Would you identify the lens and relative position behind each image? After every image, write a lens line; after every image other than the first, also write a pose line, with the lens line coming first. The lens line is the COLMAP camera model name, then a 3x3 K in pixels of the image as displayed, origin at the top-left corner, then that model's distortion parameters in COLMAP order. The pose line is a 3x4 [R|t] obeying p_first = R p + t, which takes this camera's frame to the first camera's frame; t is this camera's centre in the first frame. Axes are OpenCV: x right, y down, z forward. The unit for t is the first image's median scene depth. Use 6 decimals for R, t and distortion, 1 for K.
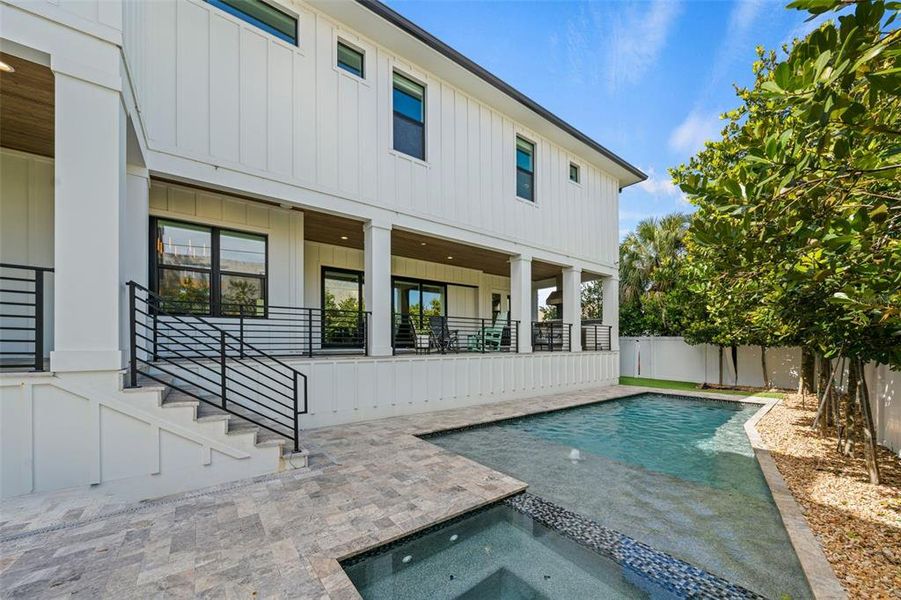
lens RADIAL K [[343.9, 0, 453.2], [0, 343.9, 342.0], [0, 0, 1]] dist [0.000332, -0.000057]
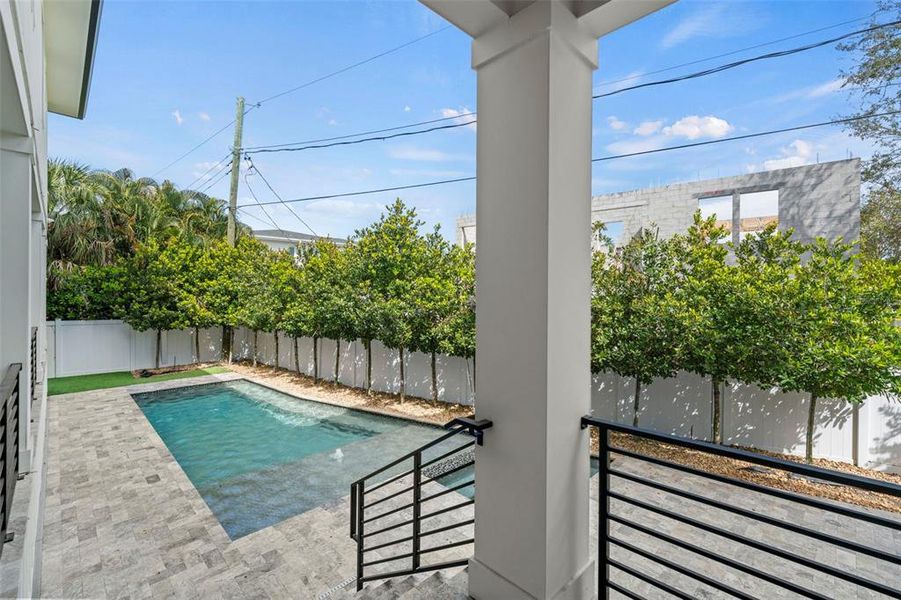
lens RADIAL K [[395.7, 0, 447.9], [0, 395.7, 294.2], [0, 0, 1]] dist [0.001925, 0.000117]
pose [[-0.131284, -0.006563, 0.991323, -0.493968], [-0.010864, 0.999928, 0.005181, -0.114516], [-0.991285, -0.010090, -0.131345, 0.364961]]
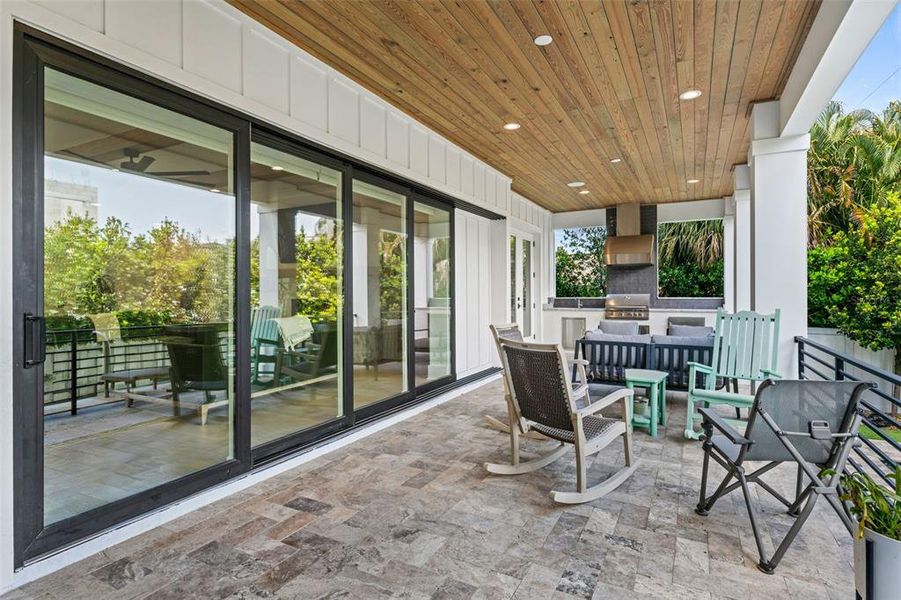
lens RADIAL K [[470.5, 0, 449.2], [0, 470.5, 291.4], [0, 0, 1]] dist [0.003063, 0.000345]
pose [[0.903700, -0.001283, 0.428165, -0.268472], [0.001781, 0.999998, -0.000762, -0.094506], [-0.428163, 0.001452, 0.903700, 0.663817]]
